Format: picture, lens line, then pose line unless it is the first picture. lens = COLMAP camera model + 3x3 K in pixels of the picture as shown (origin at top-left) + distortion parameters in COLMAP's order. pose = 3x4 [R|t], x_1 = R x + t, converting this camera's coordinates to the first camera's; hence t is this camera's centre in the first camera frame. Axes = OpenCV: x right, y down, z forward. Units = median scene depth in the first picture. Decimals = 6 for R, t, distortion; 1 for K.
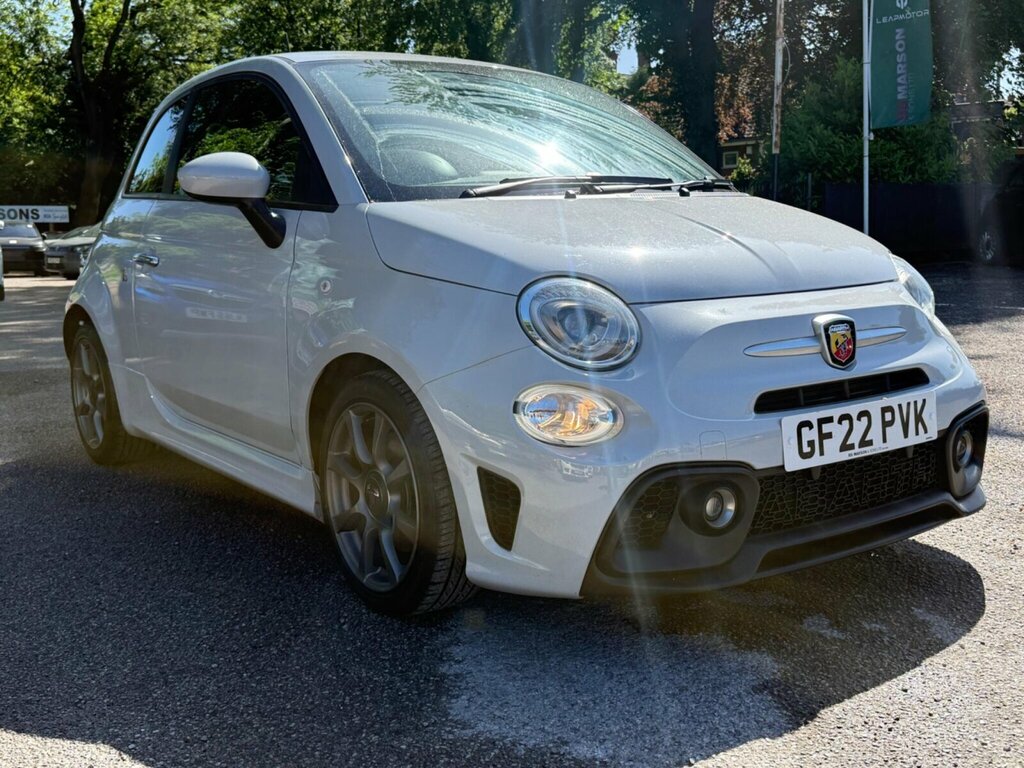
lens RADIAL K [[1081.9, 0, 474.3], [0, 1081.9, 397.2], [0, 0, 1]] dist [0.047443, 0.000000]
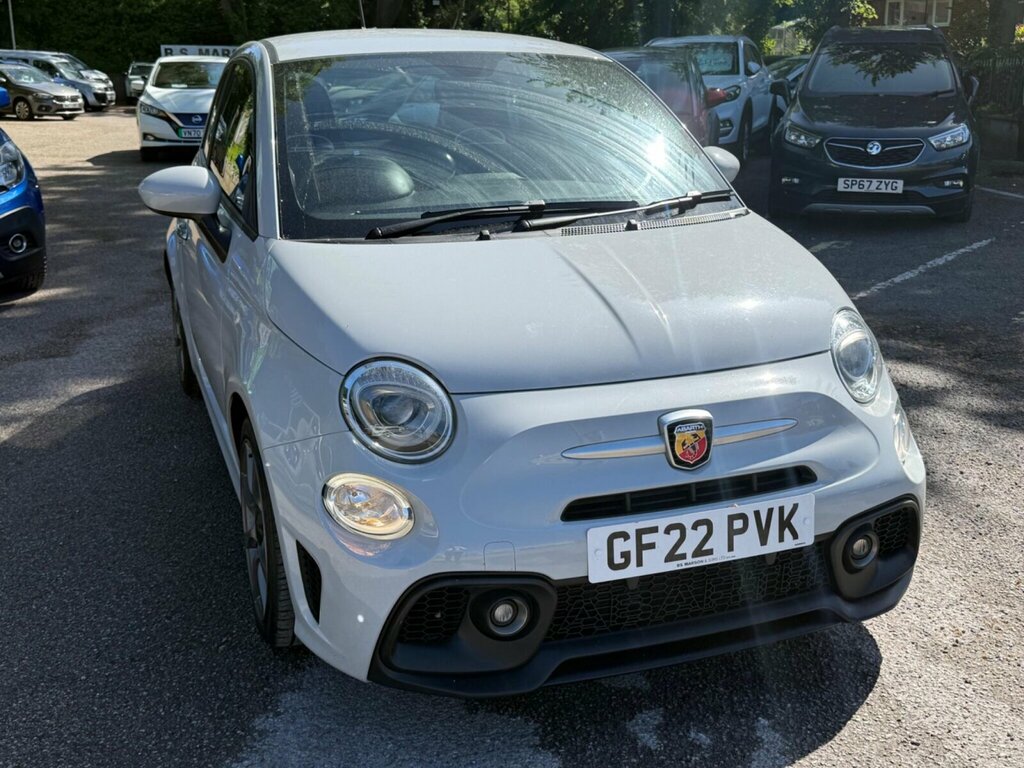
lens RADIAL K [[1081.9, 0, 477.0], [0, 1081.9, 379.0], [0, 0, 1]] dist [0.047443, 0.000000]
pose [[0.966084, 0.085827, -0.243549, 0.387082], [-0.054419, 0.989636, 0.132885, -0.221022], [0.252430, -0.115124, 0.960742, 0.065632]]
